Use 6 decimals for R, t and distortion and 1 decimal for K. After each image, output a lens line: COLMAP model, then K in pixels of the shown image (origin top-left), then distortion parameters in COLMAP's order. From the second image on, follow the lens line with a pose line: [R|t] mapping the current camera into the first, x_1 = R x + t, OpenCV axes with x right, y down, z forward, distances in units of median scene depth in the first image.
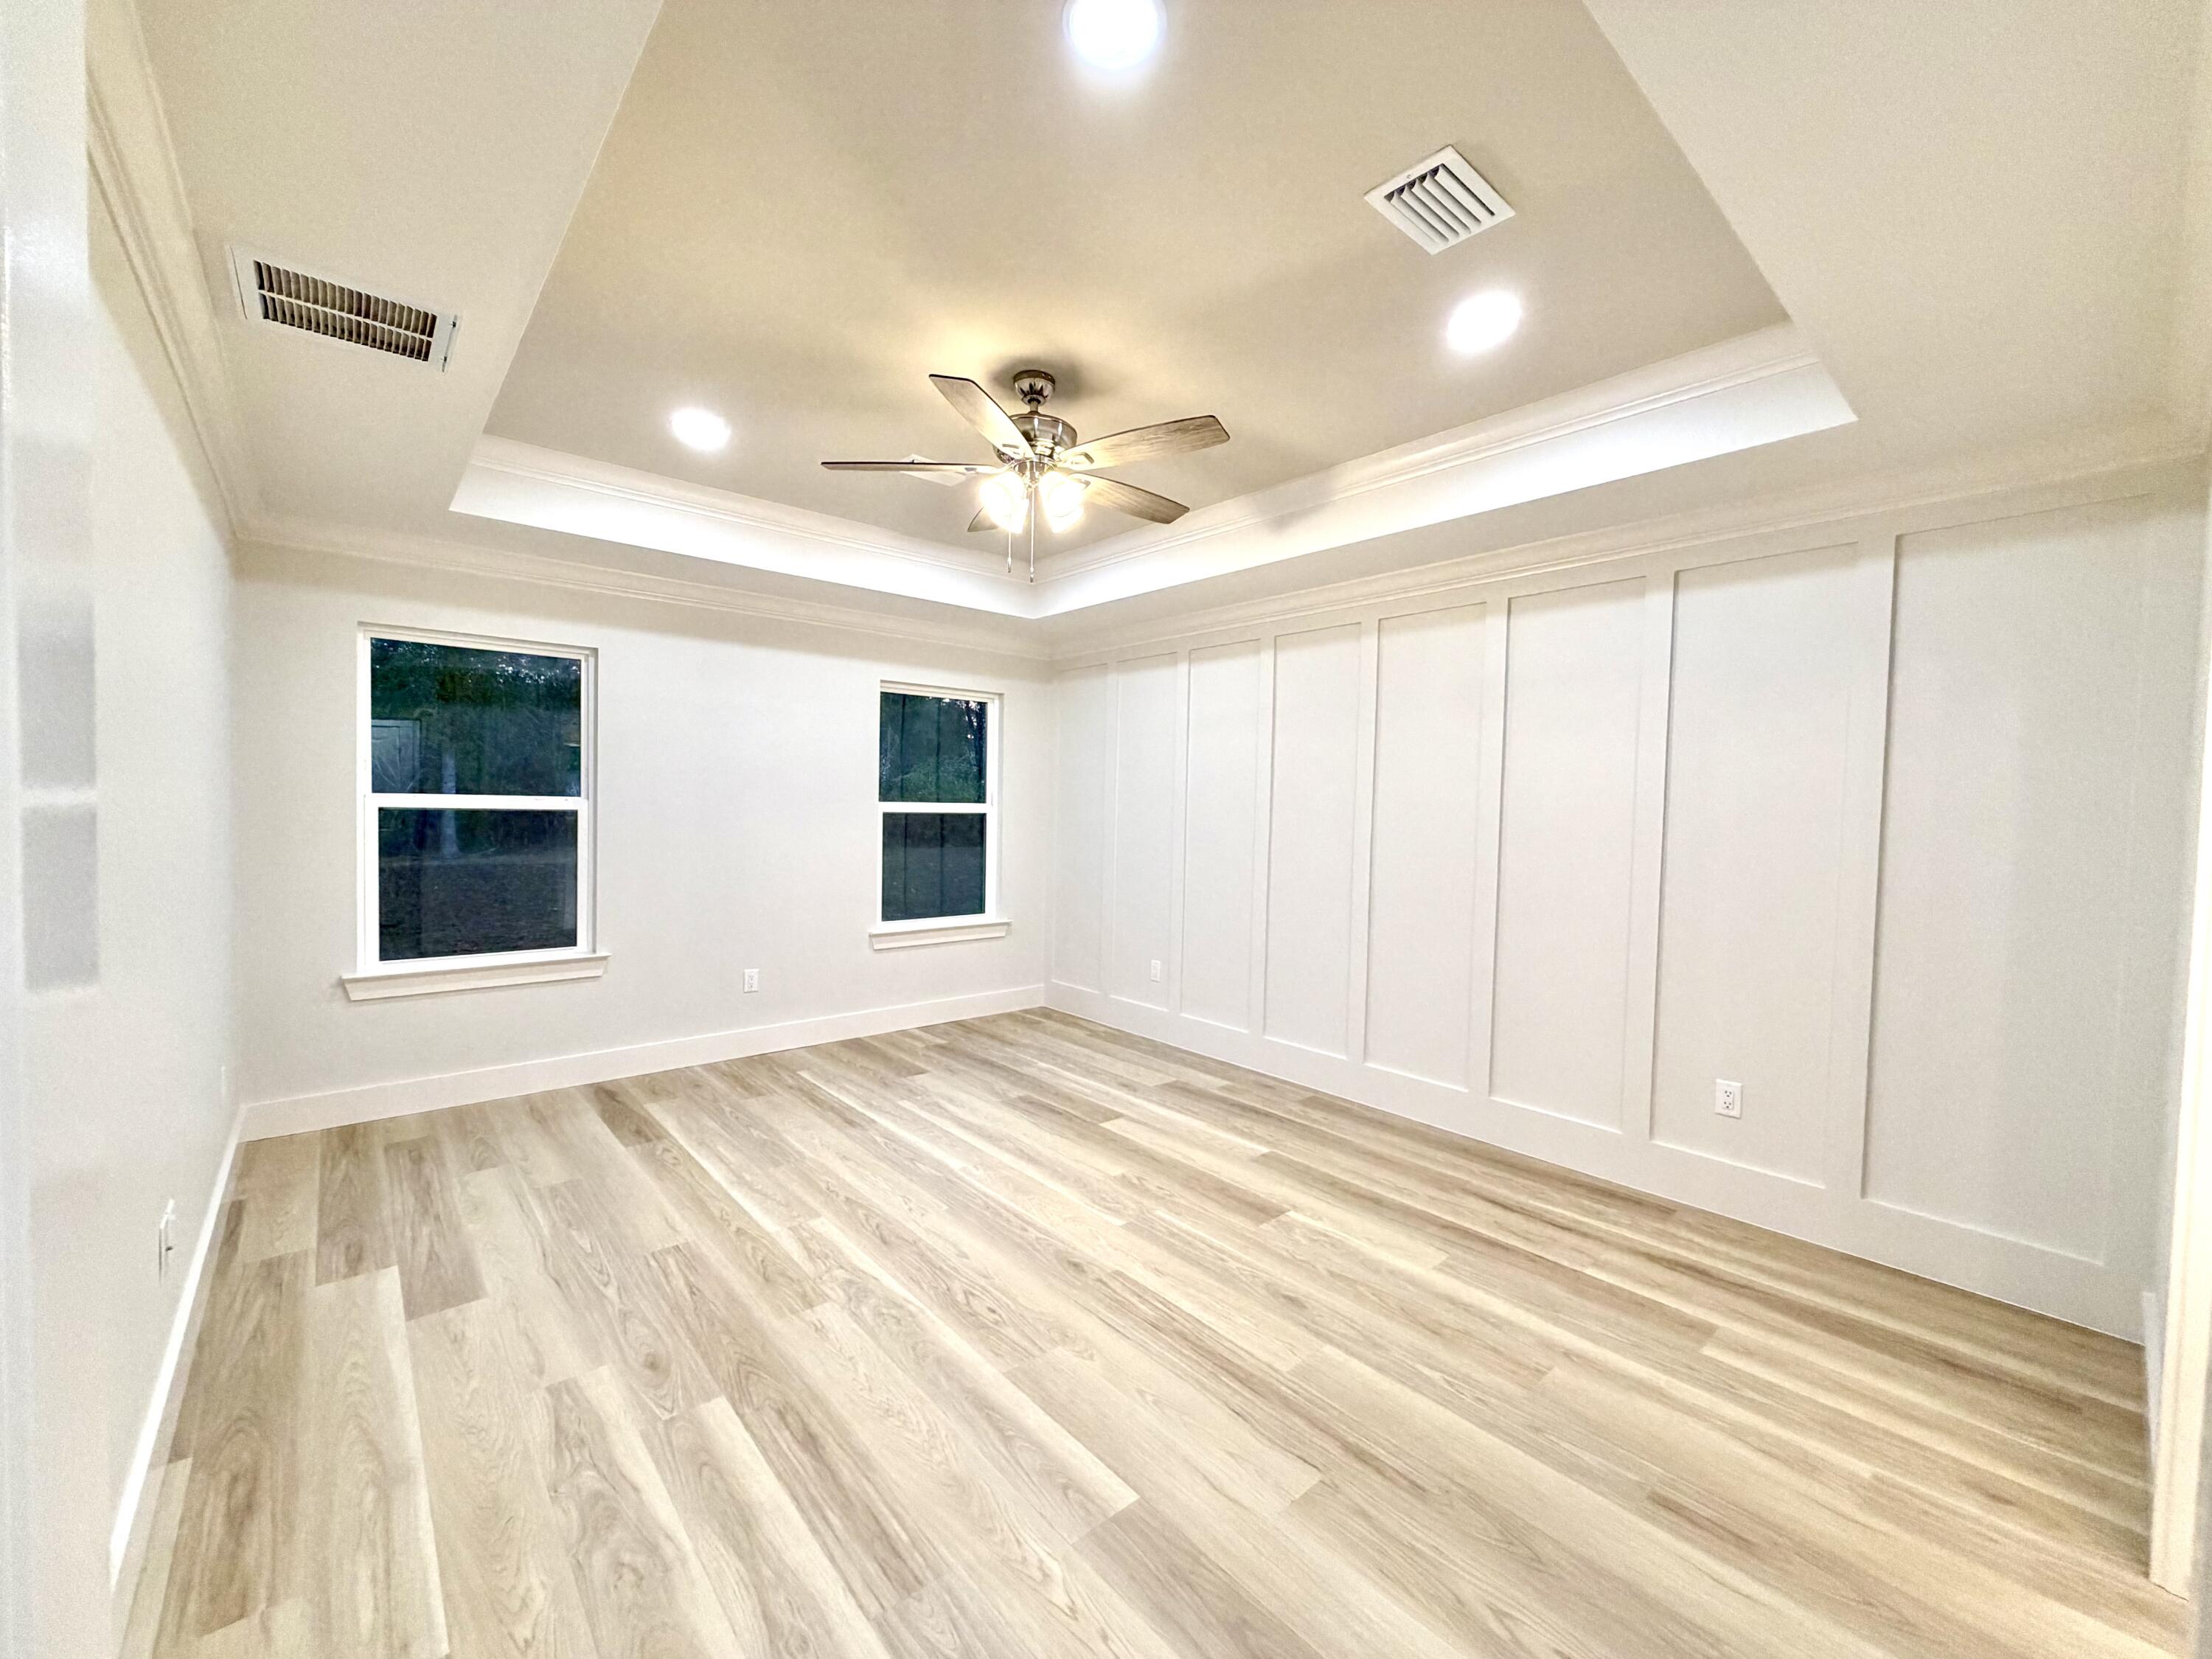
lens RADIAL K [[890.7, 0, 1126.4], [0, 890.7, 837.7], [0, 0, 1]] dist [-0.000625, -0.000235]
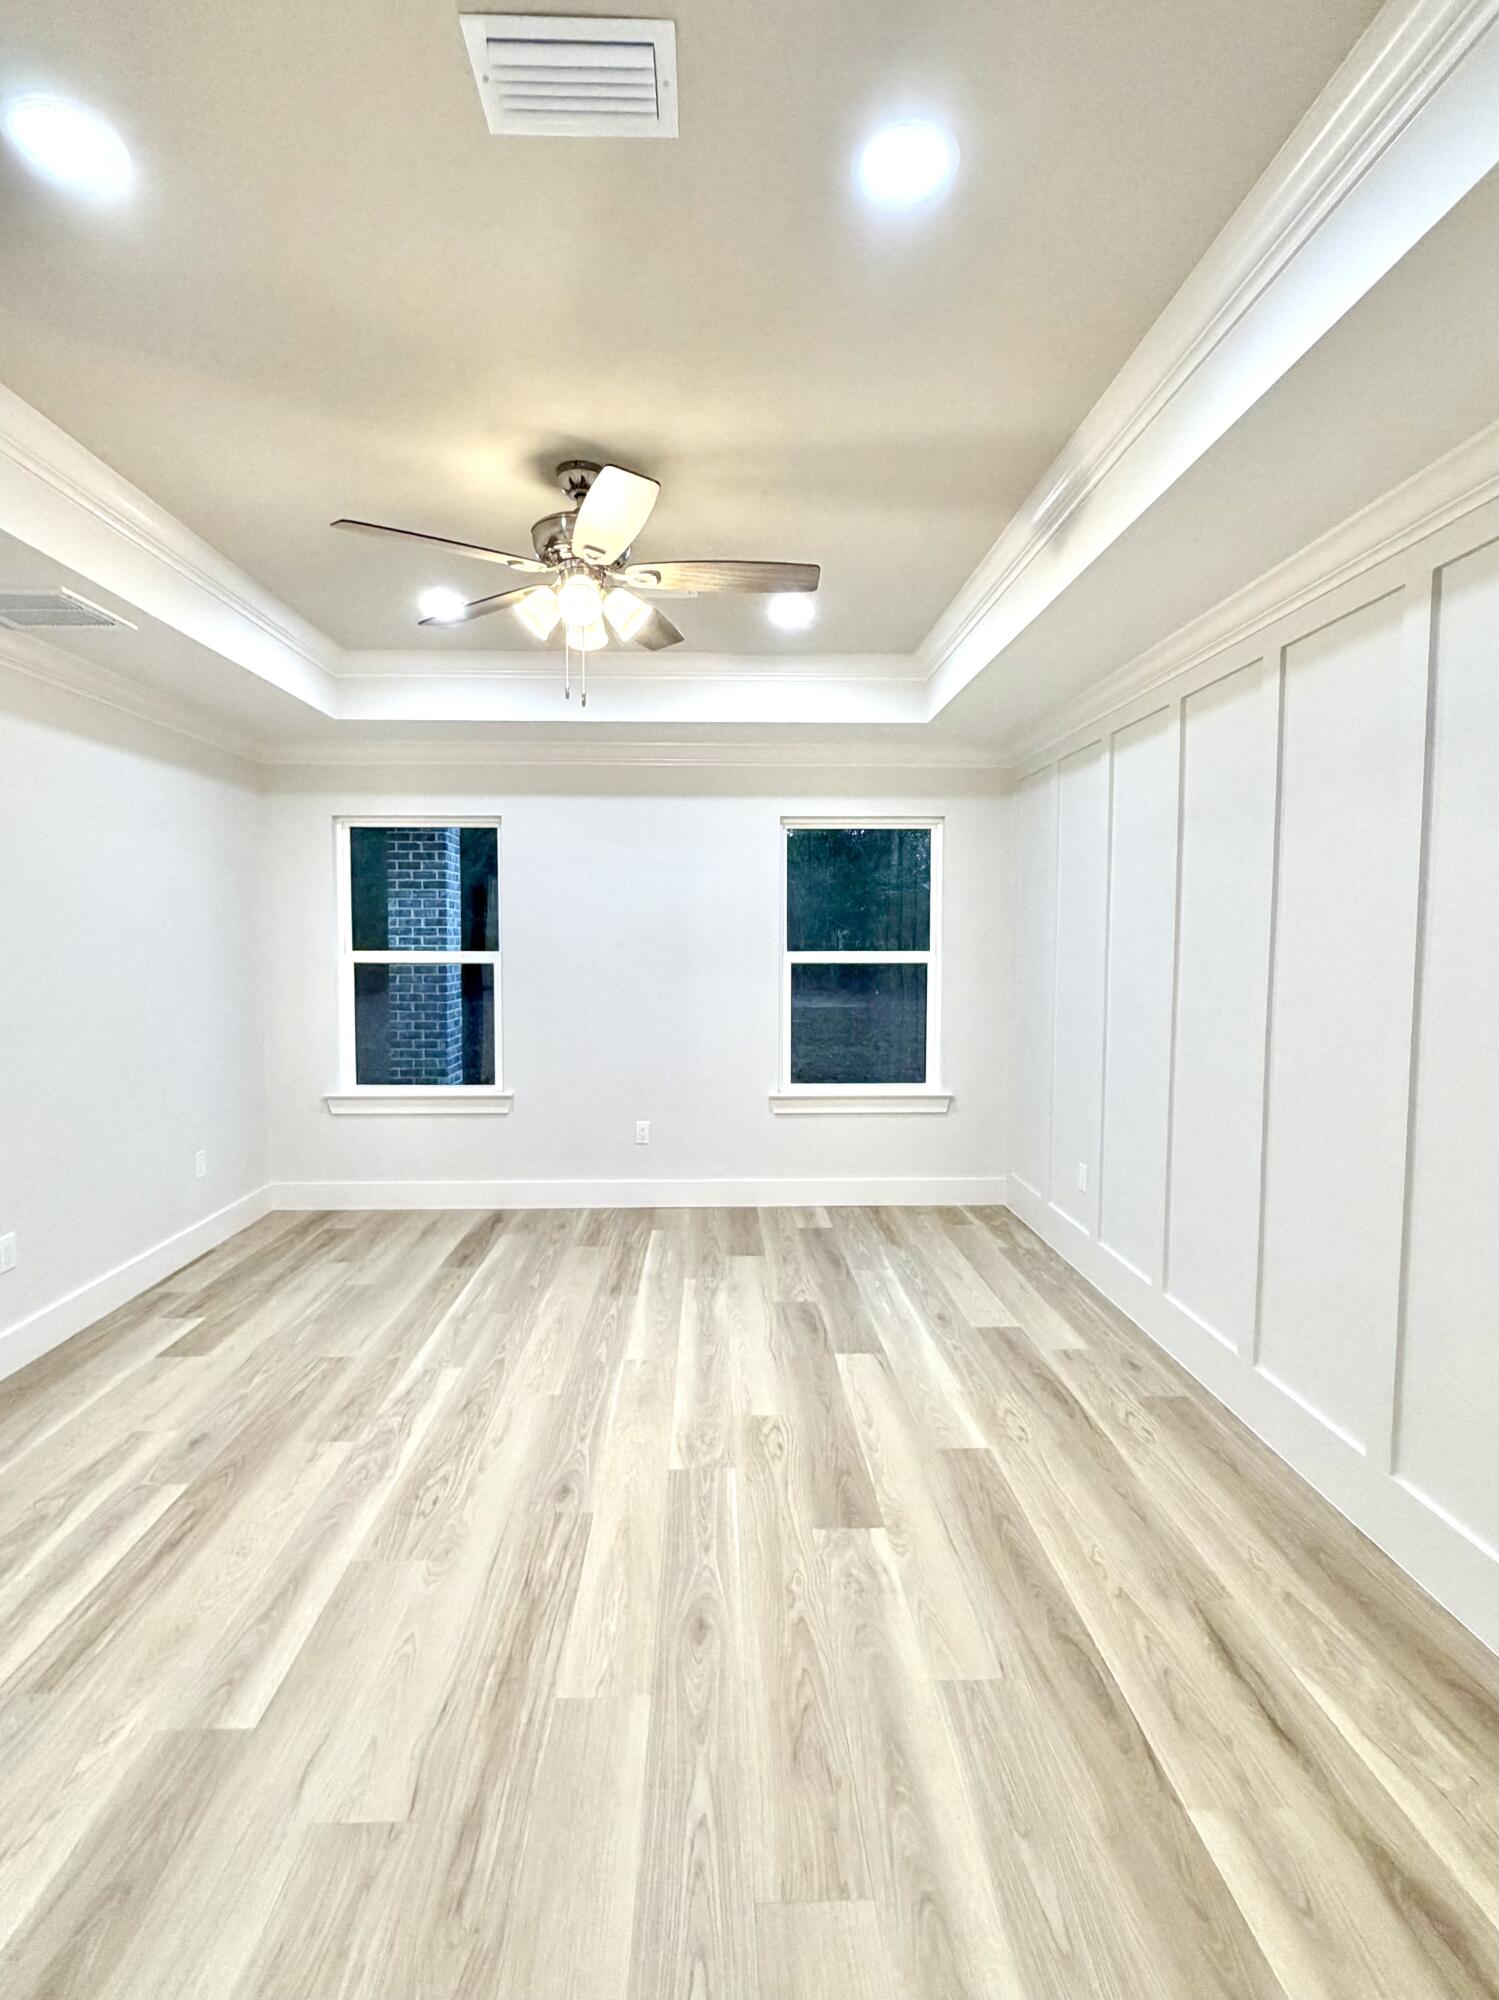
lens RADIAL K [[1017.9, 0, 761.4], [0, 1017.9, 1009.6], [0, 0, 1]] dist [-0.002467, 0.000822]
pose [[0.769277, 0.028468, -0.638281, 0.558122], [-0.011945, 0.999473, 0.030180, -0.019164], [0.638804, -0.015593, 0.769211, 0.283953]]
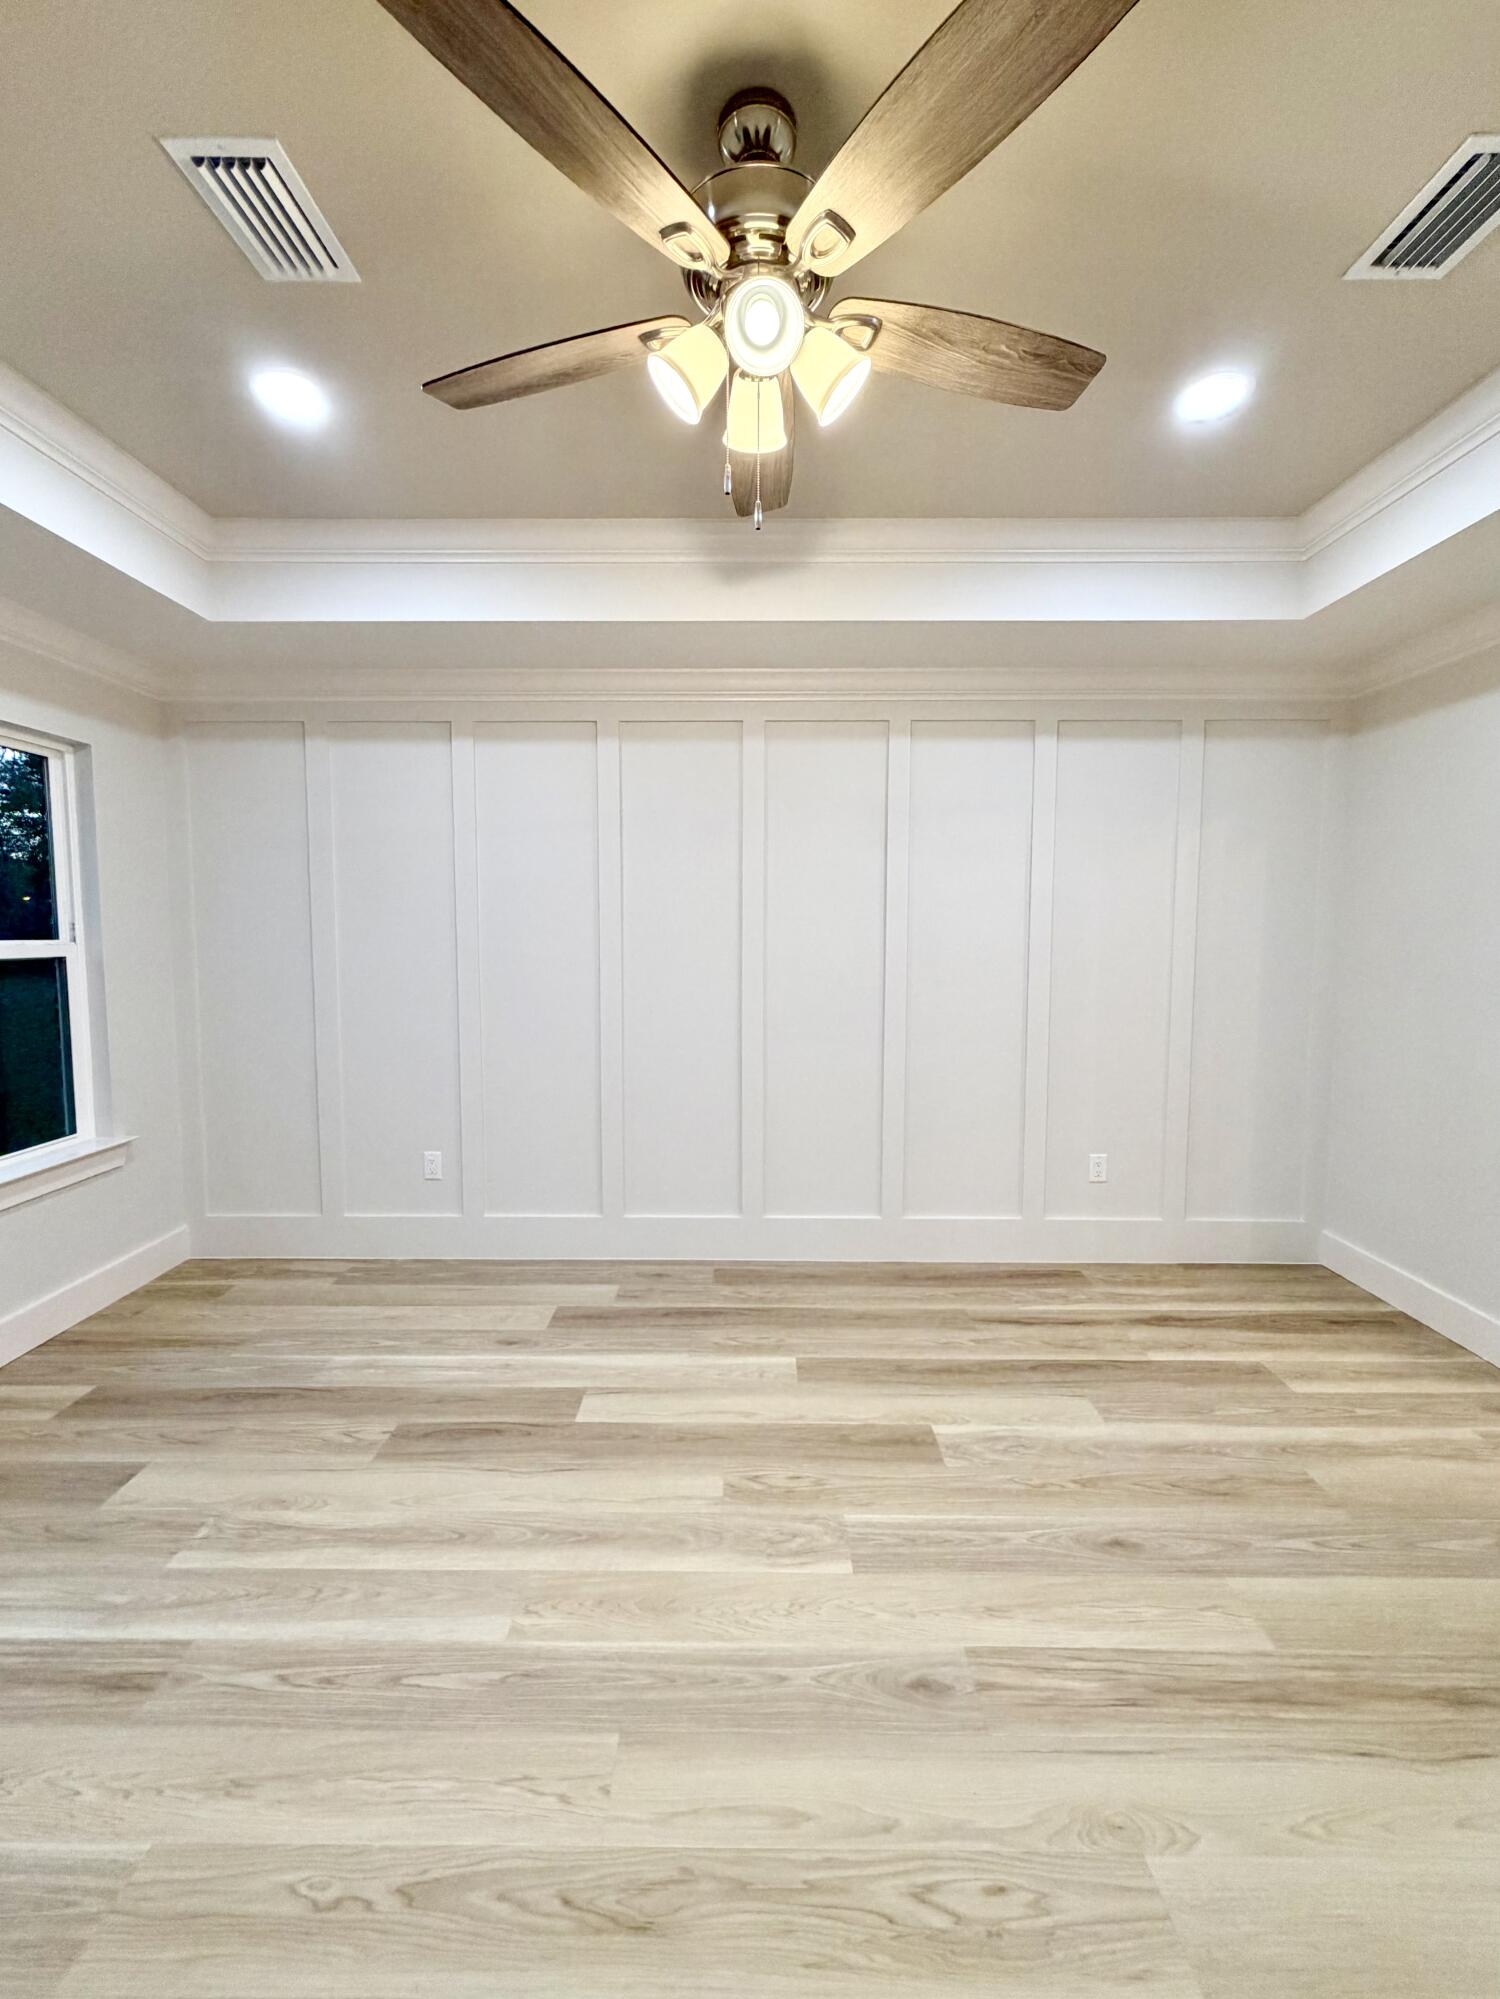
lens RADIAL K [[804.9, 0, 762.7], [0, 804.9, 997.8], [0, 0, 1]] dist [-0.000625, -0.000235]
pose [[0.670998, -0.079264, 0.737210, -0.399034], [0.039554, 0.996680, 0.071161, -0.035128], [-0.740403, -0.018589, 0.671906, 0.558500]]
